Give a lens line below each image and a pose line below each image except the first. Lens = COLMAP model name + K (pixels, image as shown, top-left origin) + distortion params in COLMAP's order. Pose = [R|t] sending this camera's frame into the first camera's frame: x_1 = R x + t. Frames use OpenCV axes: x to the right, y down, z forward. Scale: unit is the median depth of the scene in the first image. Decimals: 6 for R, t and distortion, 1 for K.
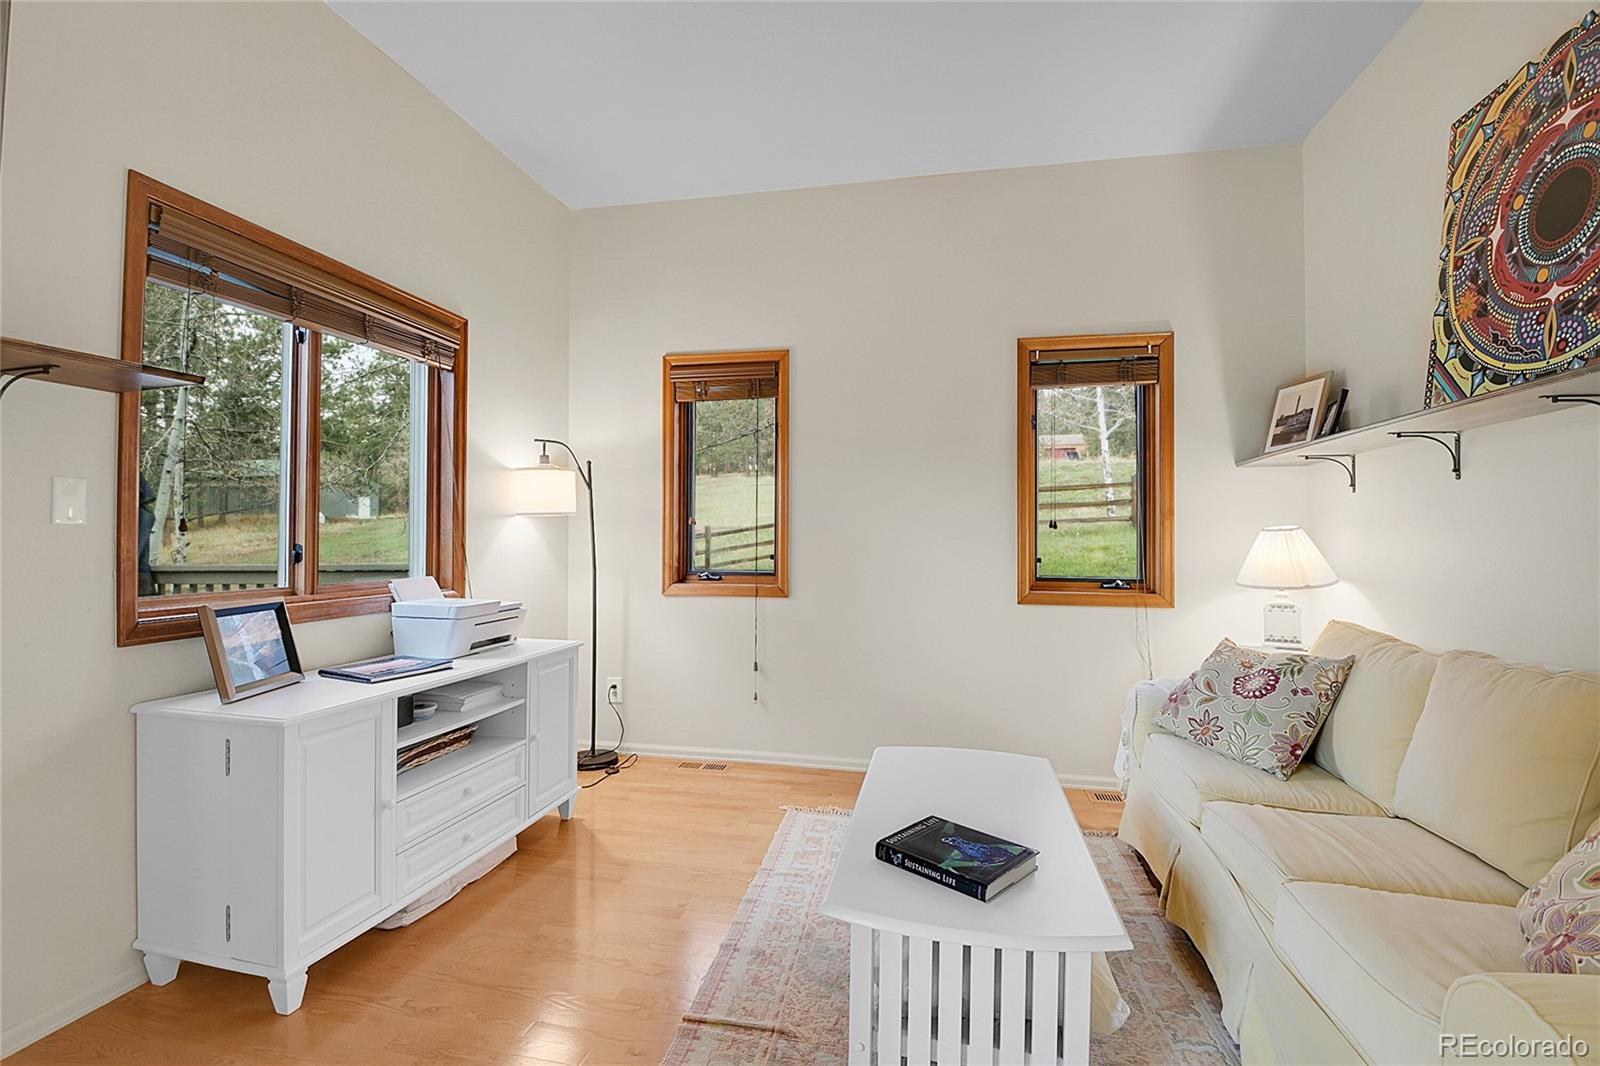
lens RADIAL K [[707.2, 0, 800.0], [0, 707.2, 533.0], [0, 0, 1]] dist [-0.036747, -0.000460]
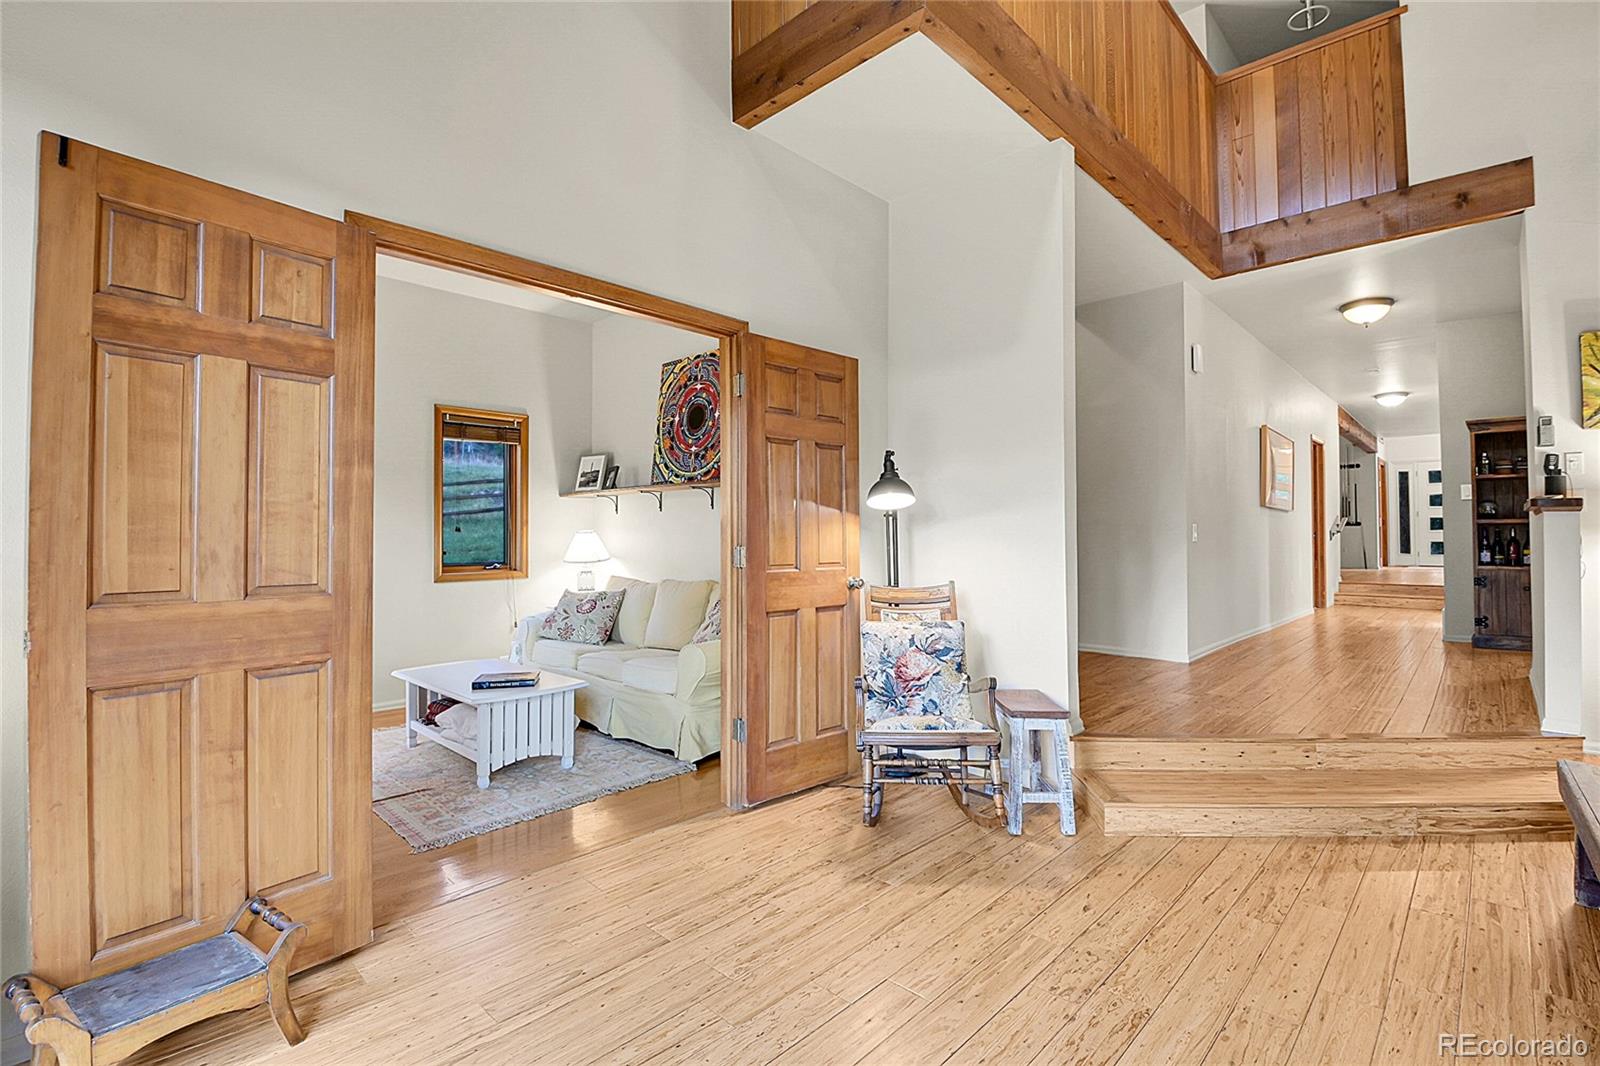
lens RADIAL K [[709.2, 0, 791.8], [0, 709.2, 526.1], [0, 0, 1]] dist [0.006543, -0.020397]
pose [[0.532362, 0.006139, 0.846494, -0.699713], [0.000568, 0.999971, -0.007609, -0.006124], [-0.846517, 0.004532, 0.532343, -0.556436]]
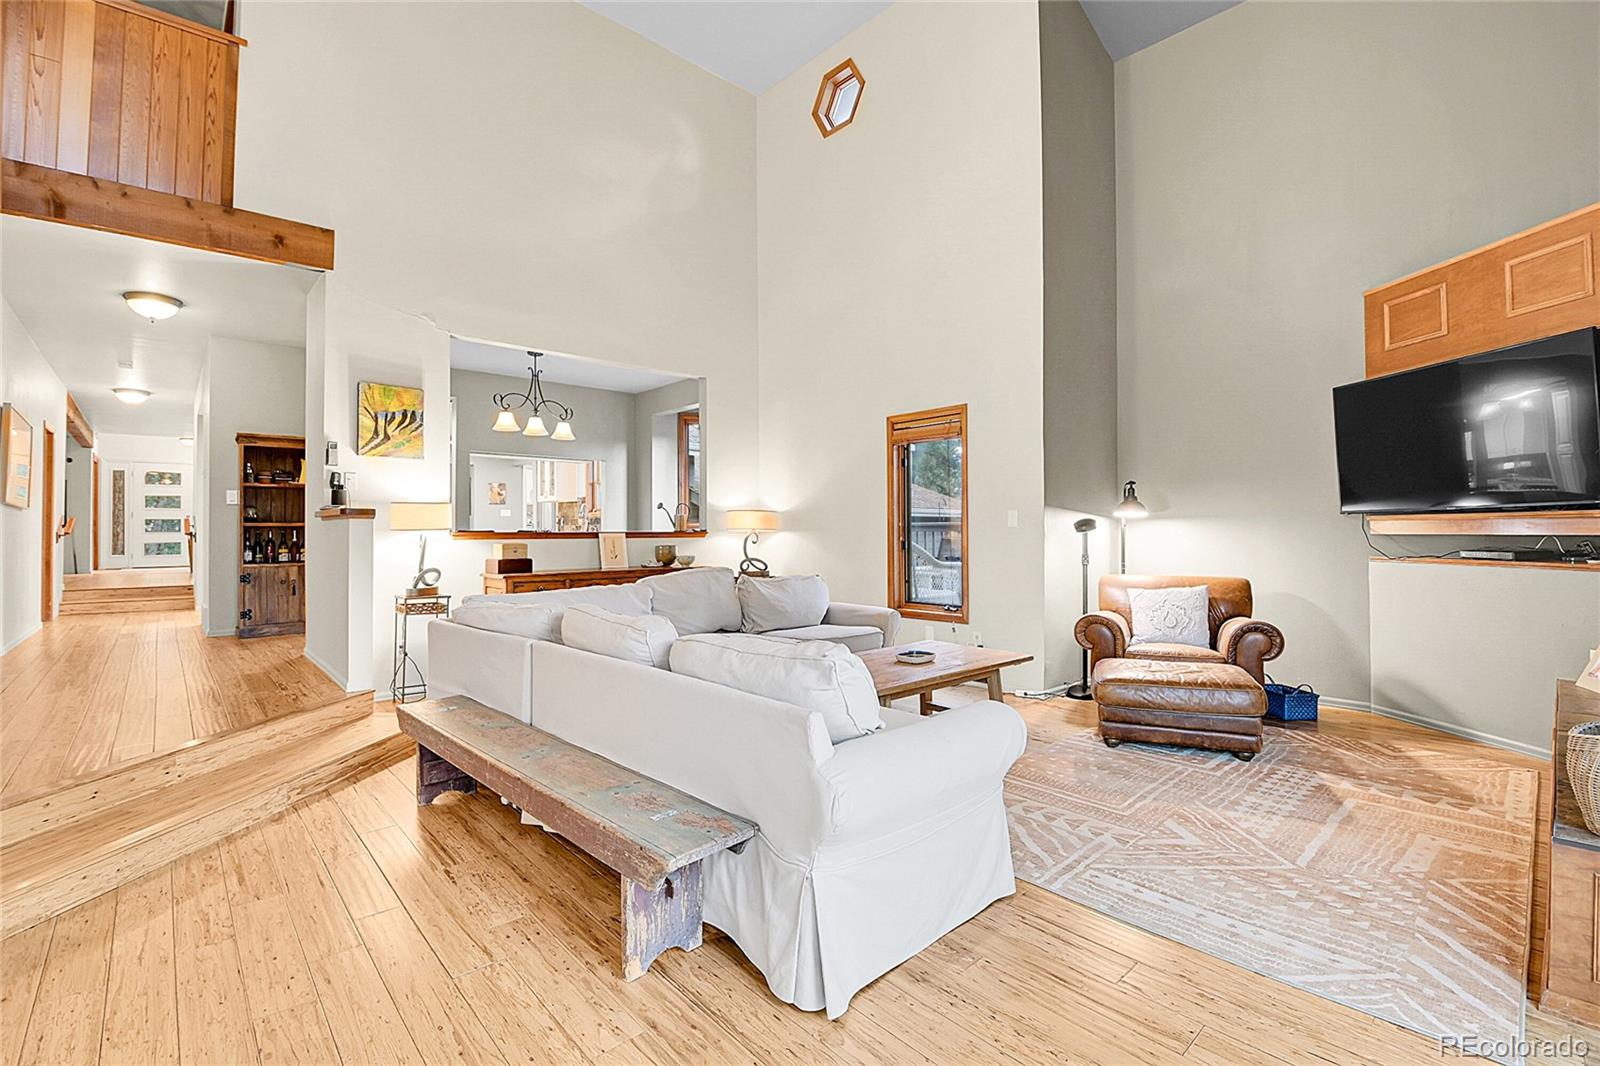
lens RADIAL K [[709.2, 0, 791.8], [0, 709.2, 526.1], [0, 0, 1]] dist [0.006543, -0.020397]
pose [[-0.805831, 0.004868, 0.592125, -0.691115], [-0.000763, 0.999957, -0.009260, -0.009811], [-0.592145, -0.007913, -0.805793, -0.350432]]
